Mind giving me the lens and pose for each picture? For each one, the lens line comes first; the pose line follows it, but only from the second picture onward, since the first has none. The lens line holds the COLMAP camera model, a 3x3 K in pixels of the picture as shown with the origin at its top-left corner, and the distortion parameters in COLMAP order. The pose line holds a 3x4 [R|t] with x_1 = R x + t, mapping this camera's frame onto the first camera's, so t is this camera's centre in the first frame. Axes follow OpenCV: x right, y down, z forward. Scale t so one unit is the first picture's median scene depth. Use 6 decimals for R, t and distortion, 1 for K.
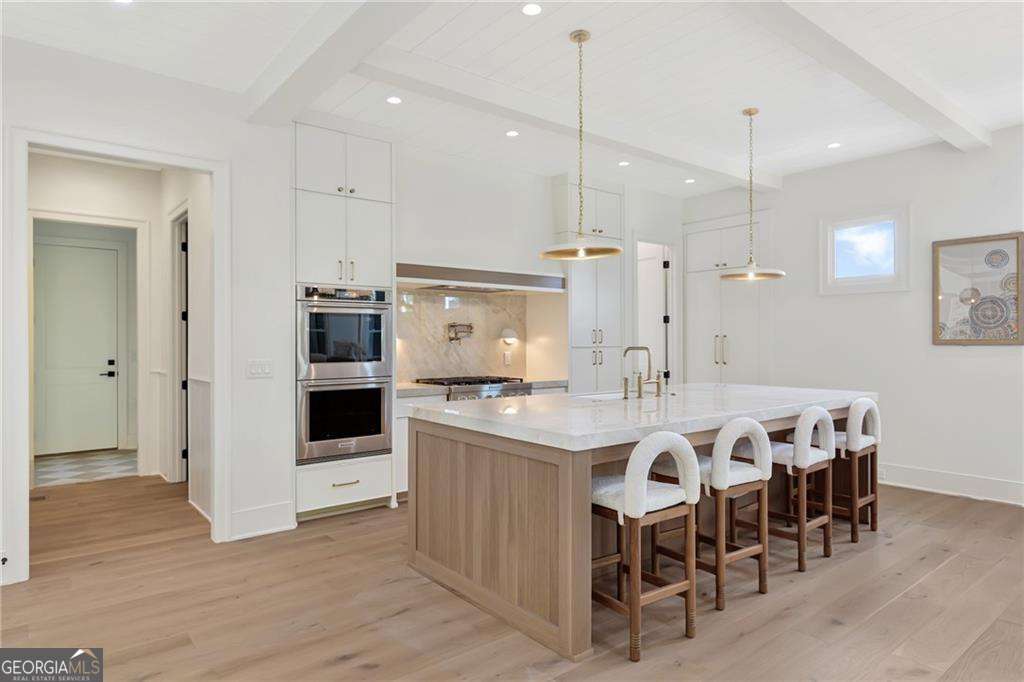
lens RADIAL K [[595.6, 0, 513.3], [0, 595.6, 336.6], [0, 0, 1]] dist [-0.002285, 0.000038]
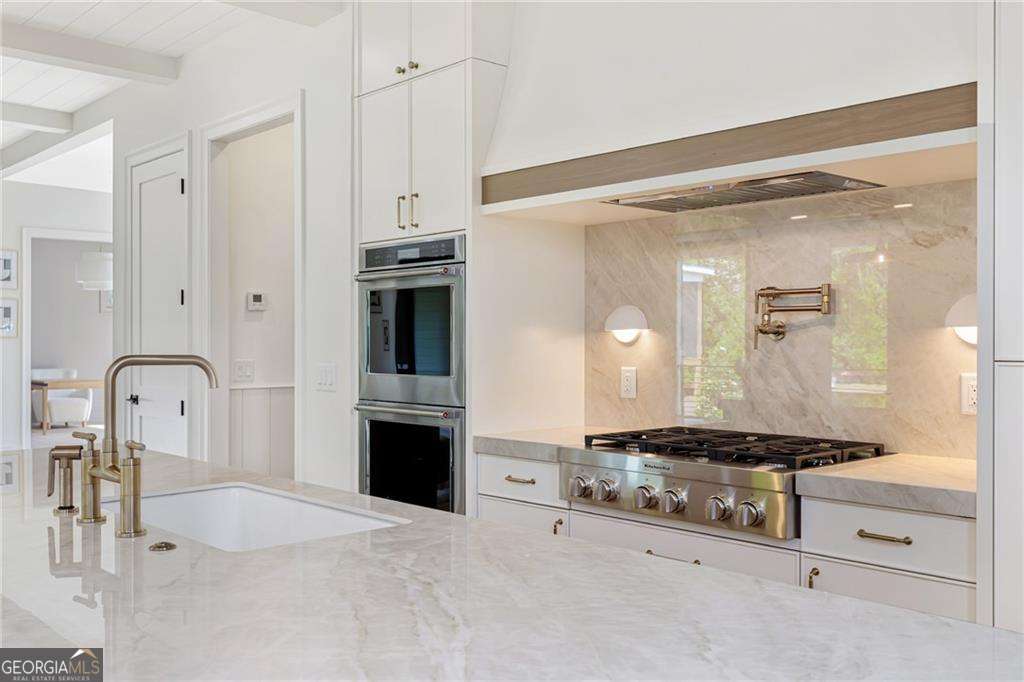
lens RADIAL K [[961.6, 0, 520.2], [0, 961.6, 339.4], [0, 0, 1]] dist [0.002037, 0.000000]
pose [[0.052973, 0.007057, -0.998571, 0.618145], [0.012957, 0.999886, 0.007753, 0.003326], [0.998512, -0.013349, 0.052876, 1.032882]]
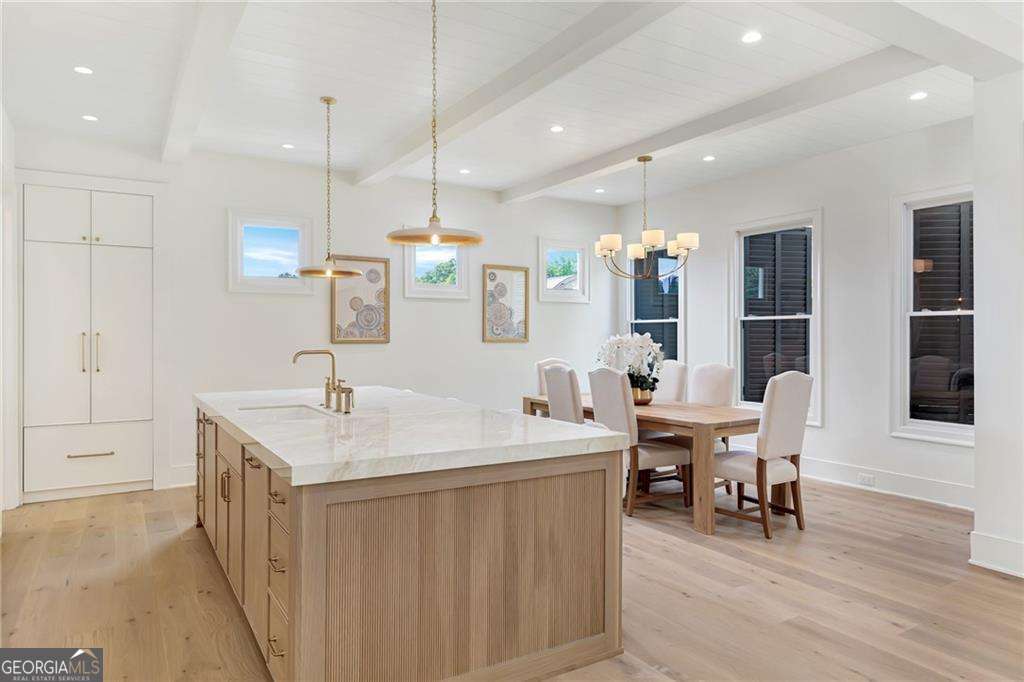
lens RADIAL K [[642.2, 0, 510.9], [0, 642.2, 340.0], [0, 0, 1]] dist [-0.002087, -0.001595]
pose [[0.138545, -0.004574, 0.990346, -0.554234], [-0.007031, 0.999960, 0.005602, -0.003035], [-0.990331, -0.007740, 0.138507, 0.551506]]
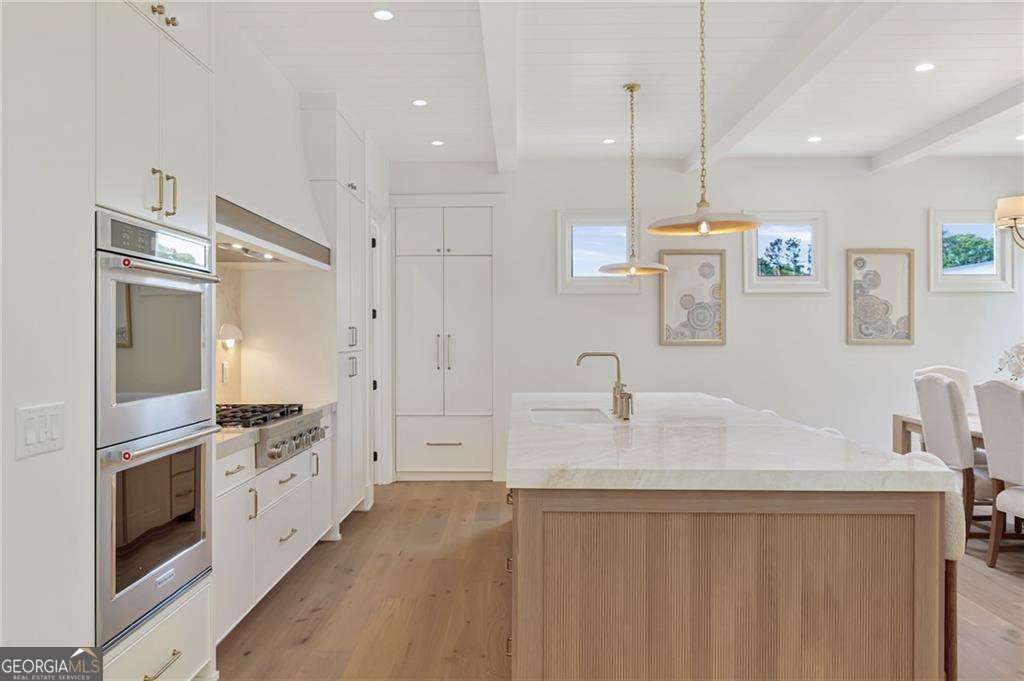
lens RADIAL K [[700.2, 0, 506.7], [0, 700.2, 340.1], [0, 0, 1]] dist [-0.016212, -0.000555]
pose [[0.645312, -0.002900, 0.763914, -0.506529], [-0.004565, 0.999960, 0.007653, -0.004647], [-0.763906, -0.008426, 0.645273, 0.452243]]
